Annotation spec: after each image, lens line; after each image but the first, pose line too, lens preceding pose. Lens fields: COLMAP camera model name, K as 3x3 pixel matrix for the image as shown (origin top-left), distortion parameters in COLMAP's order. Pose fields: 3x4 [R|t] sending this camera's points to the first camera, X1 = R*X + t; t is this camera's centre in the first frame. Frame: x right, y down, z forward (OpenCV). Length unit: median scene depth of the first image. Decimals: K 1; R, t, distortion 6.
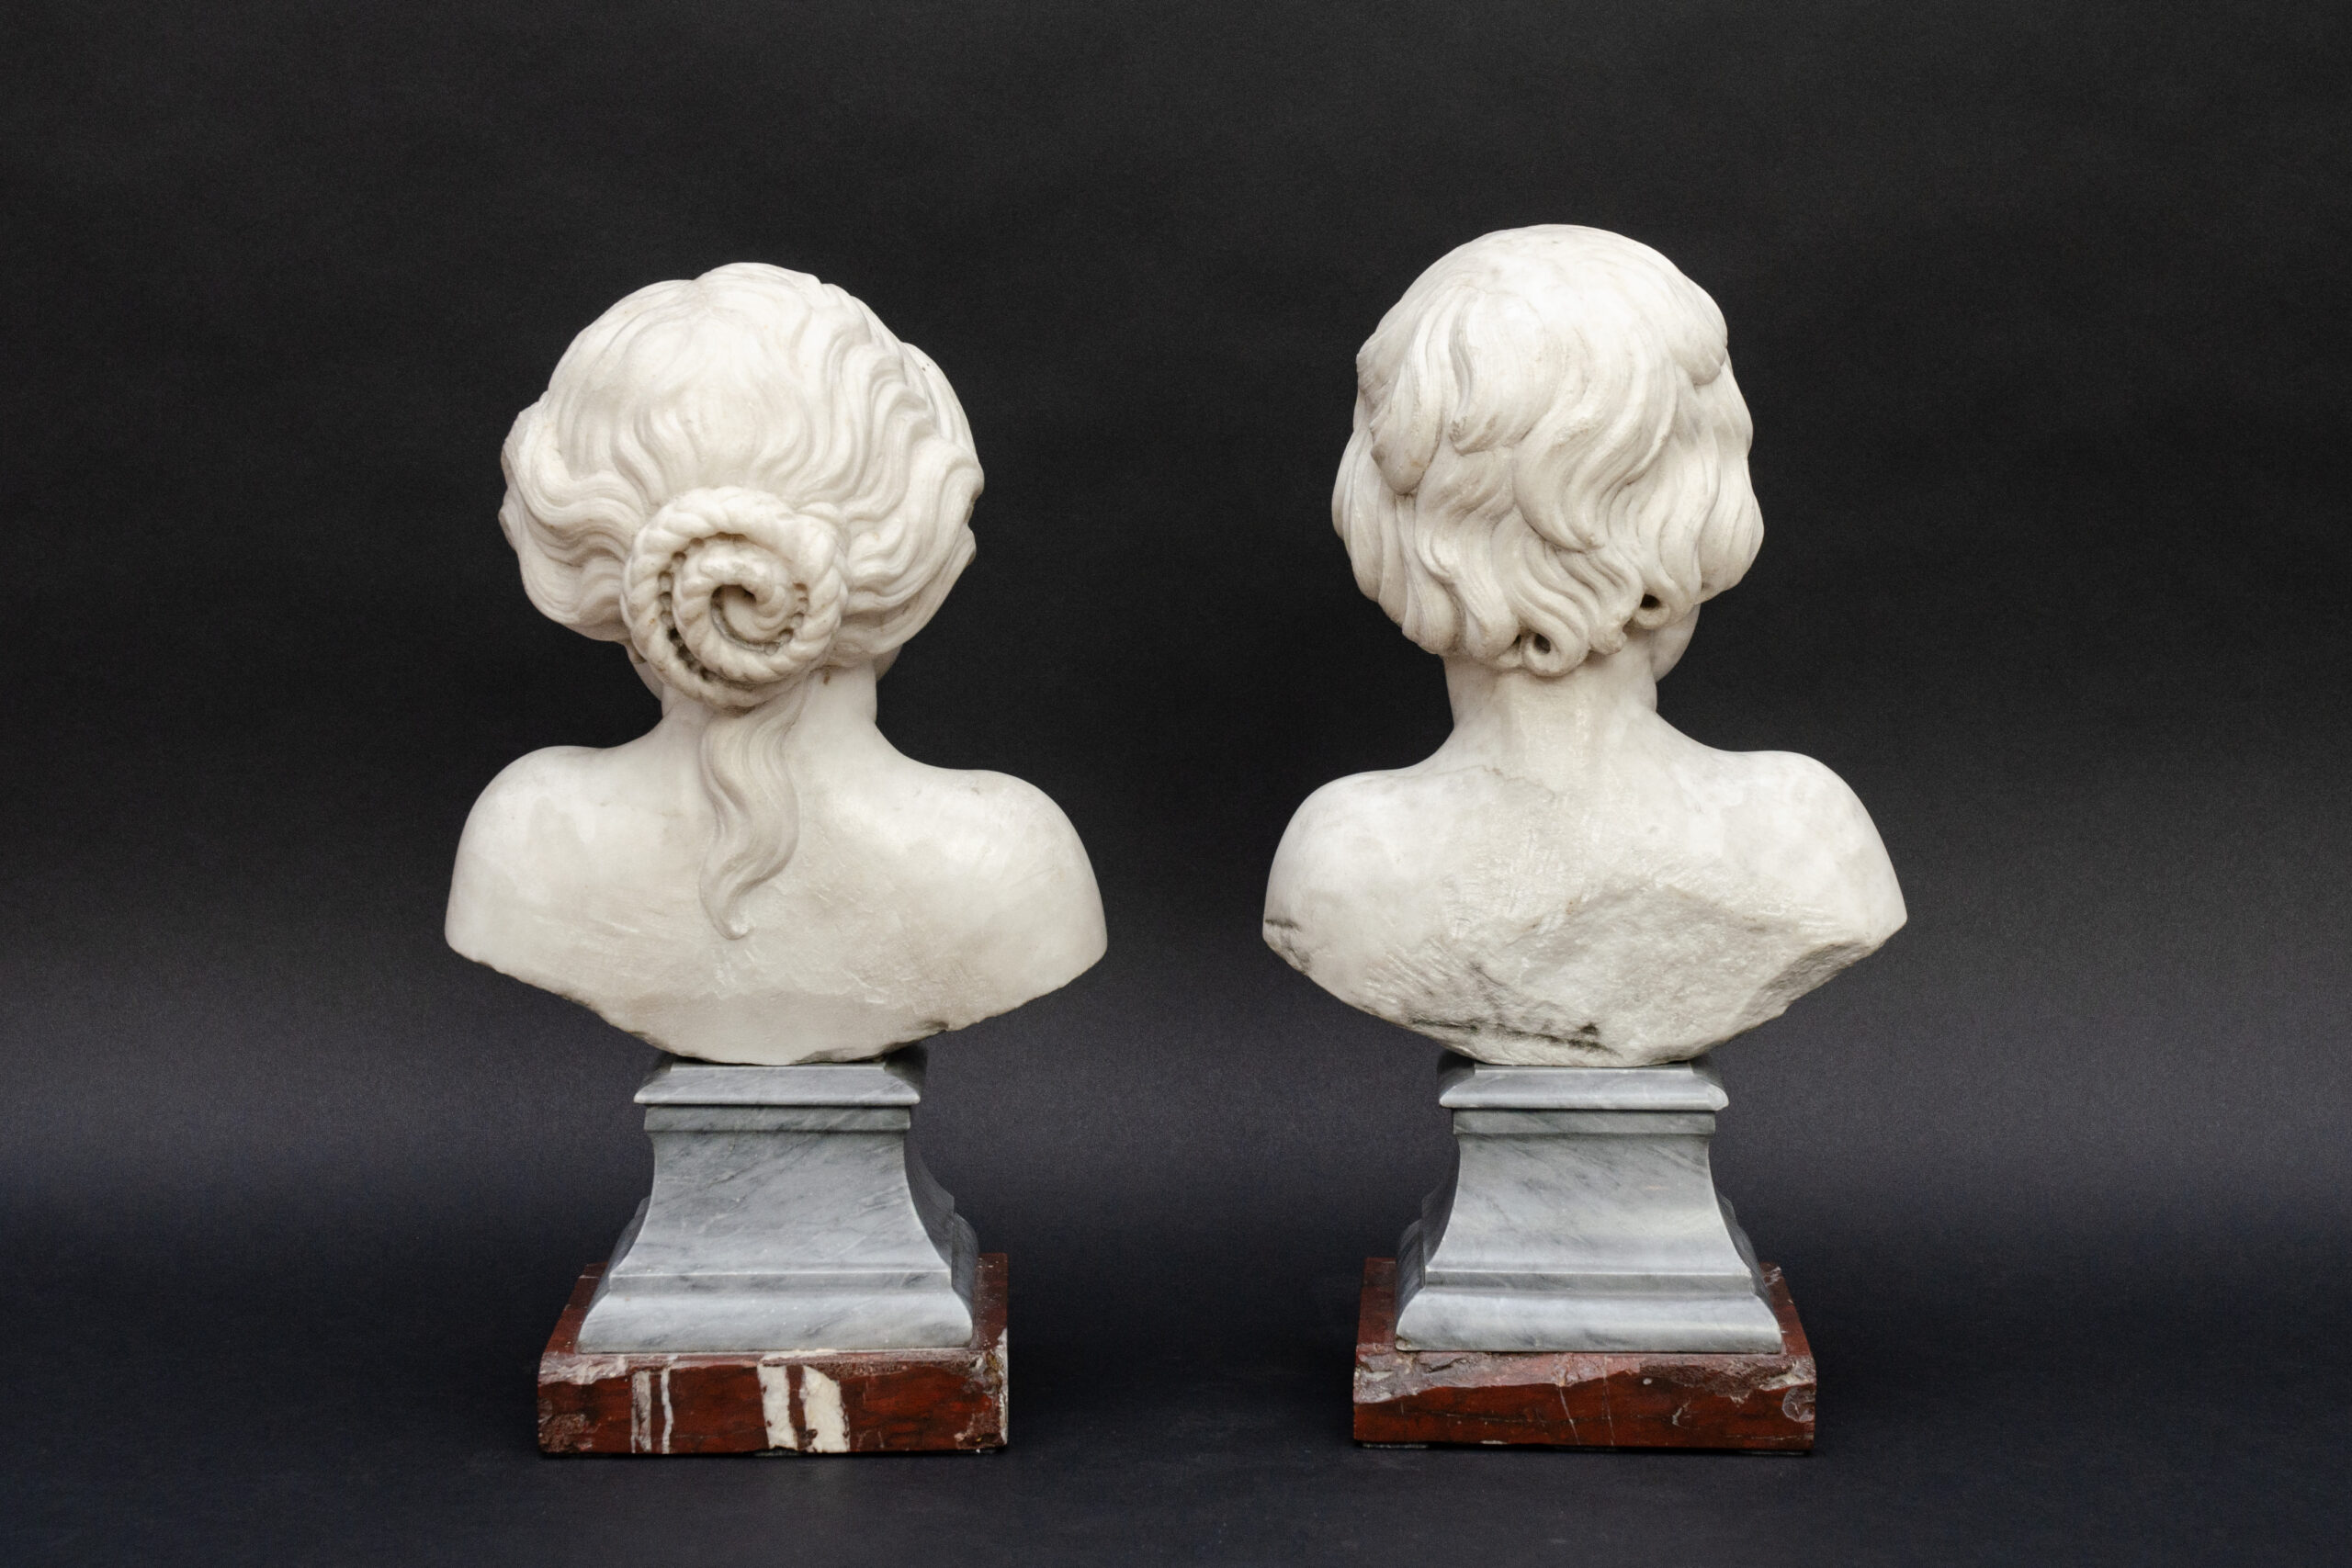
lens RADIAL K [[3895.0, 0, 1176.0], [0, 3895.0, 784.0], [0, 0, 1]] dist [0.036685, -0.018789]
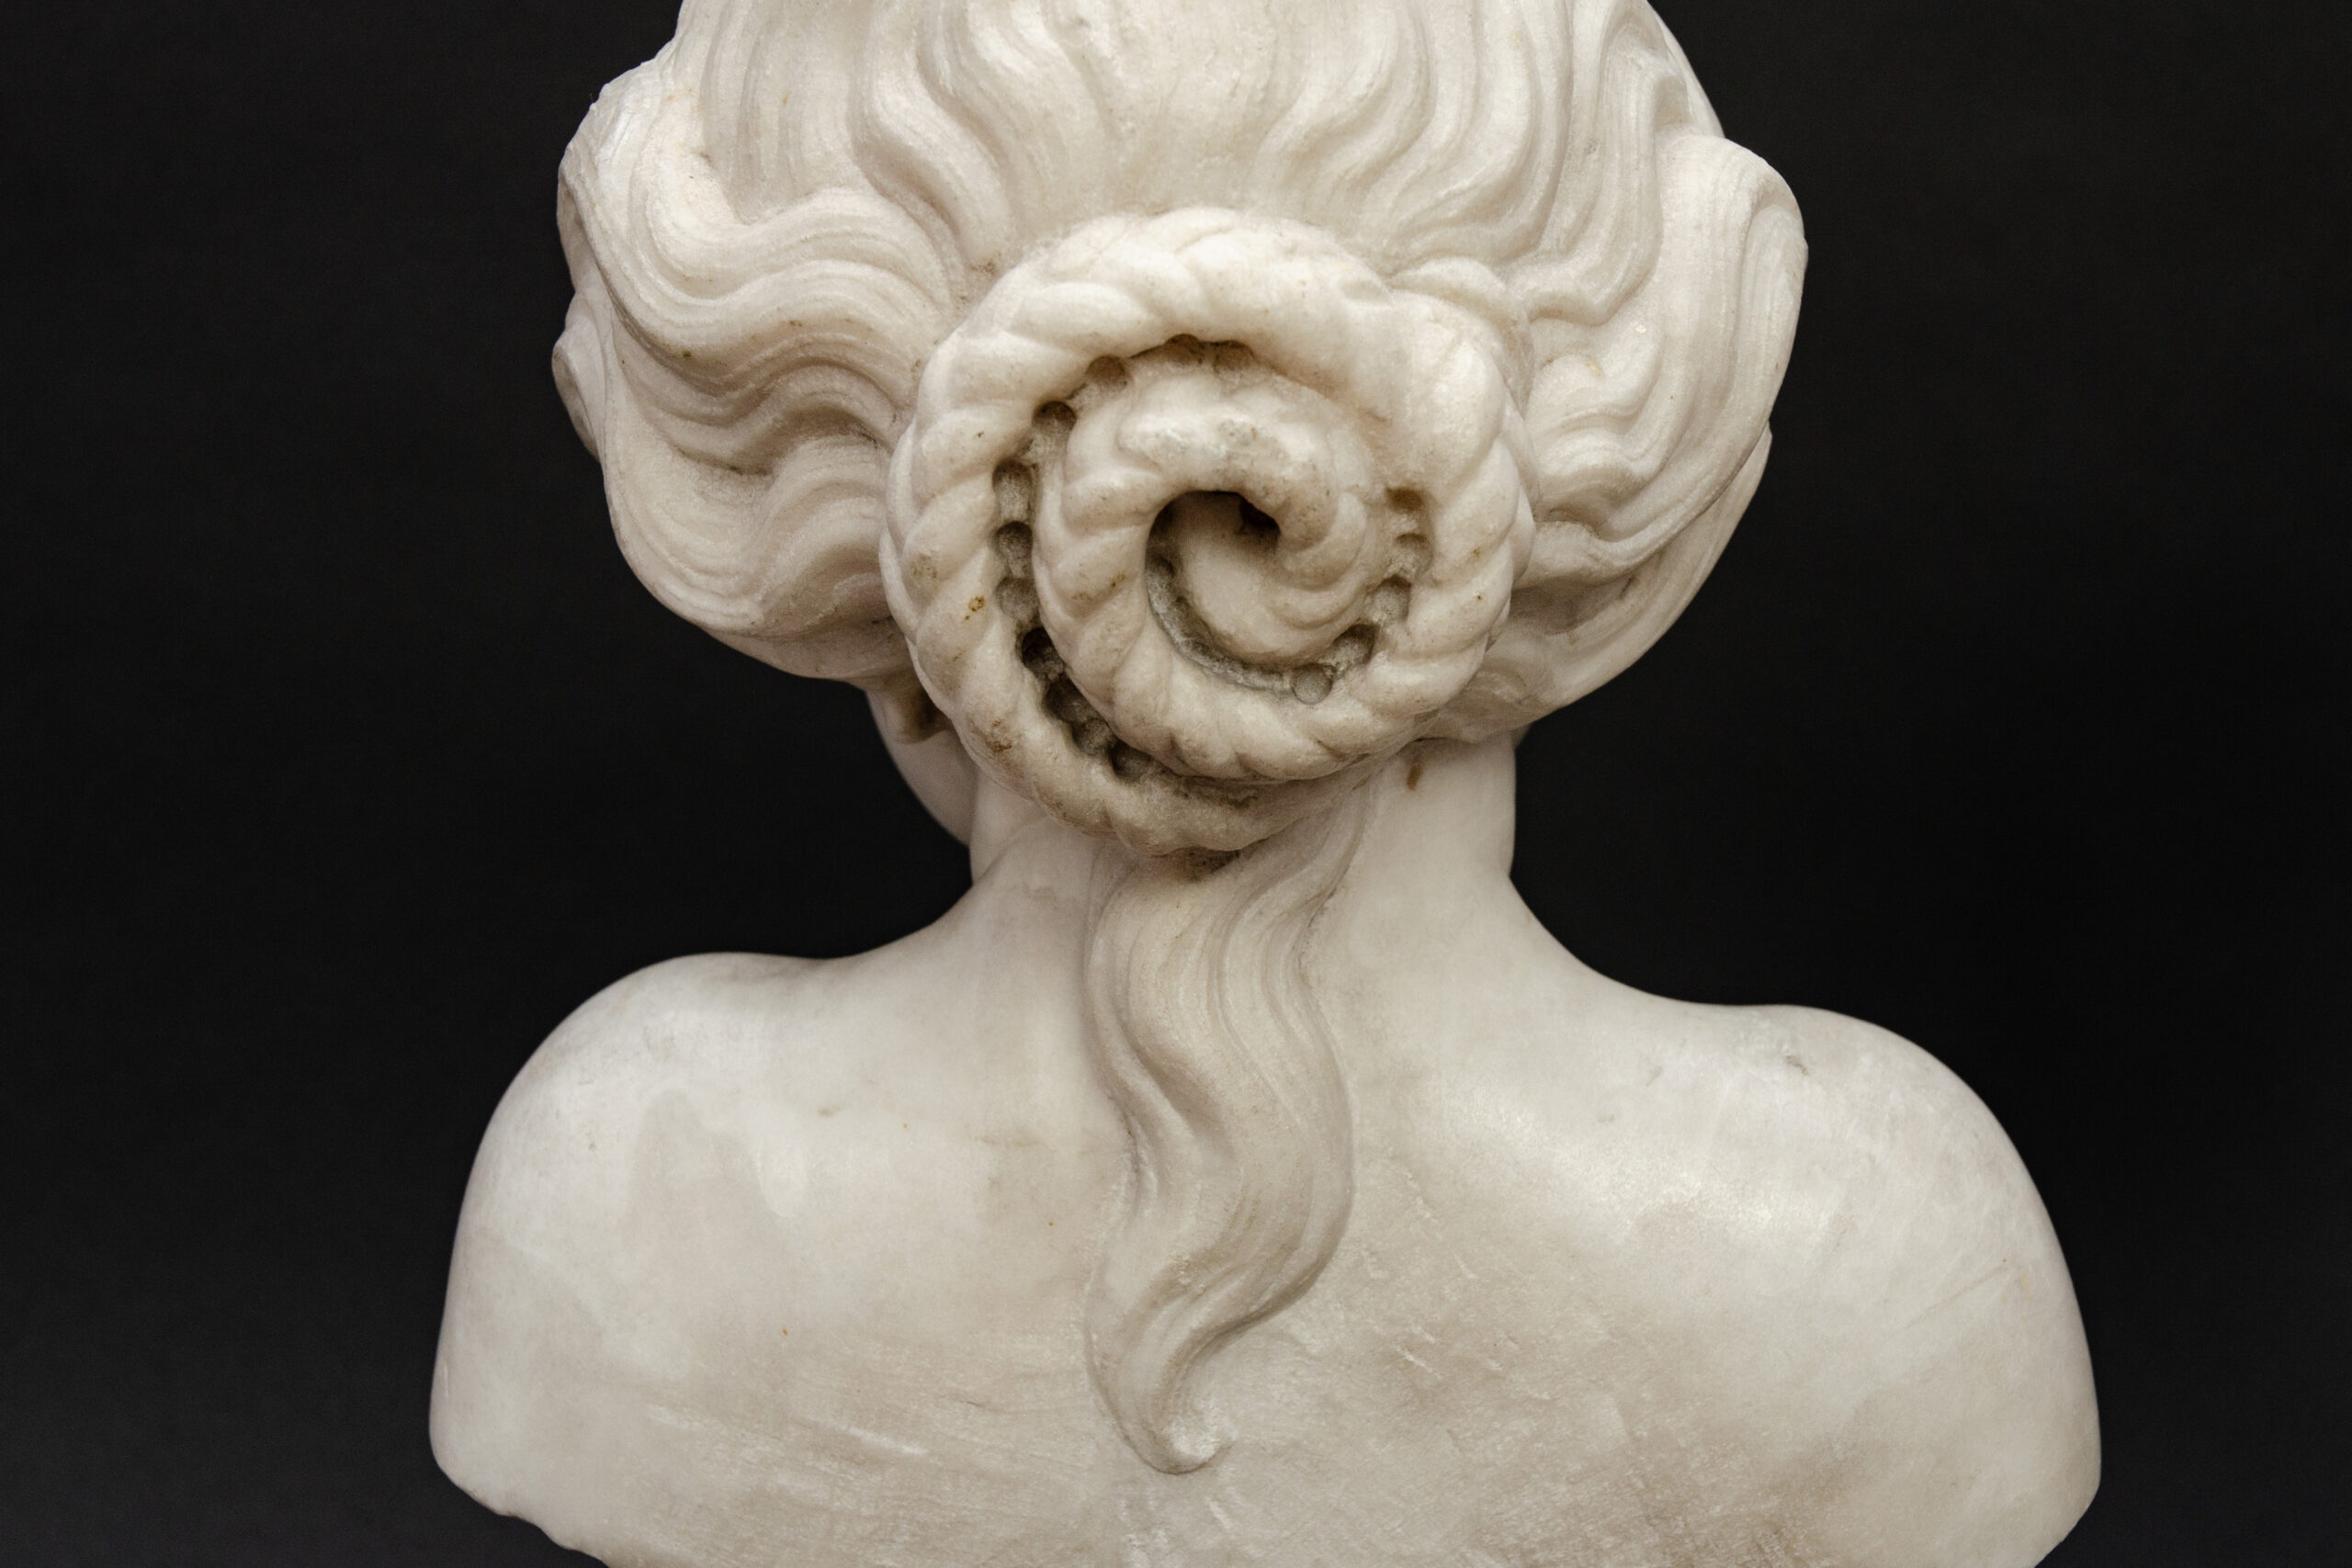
lens RADIAL K [[3895.0, 0, 1176.0], [0, 3895.0, 784.0], [0, 0, 1]] dist [0.036685, -0.018789]
pose [[0.999114, -0.011192, -0.040574, -0.100981], [0.009763, 0.999331, -0.035256, -0.013431], [0.040942, 0.034829, 0.998554, 0.644947]]
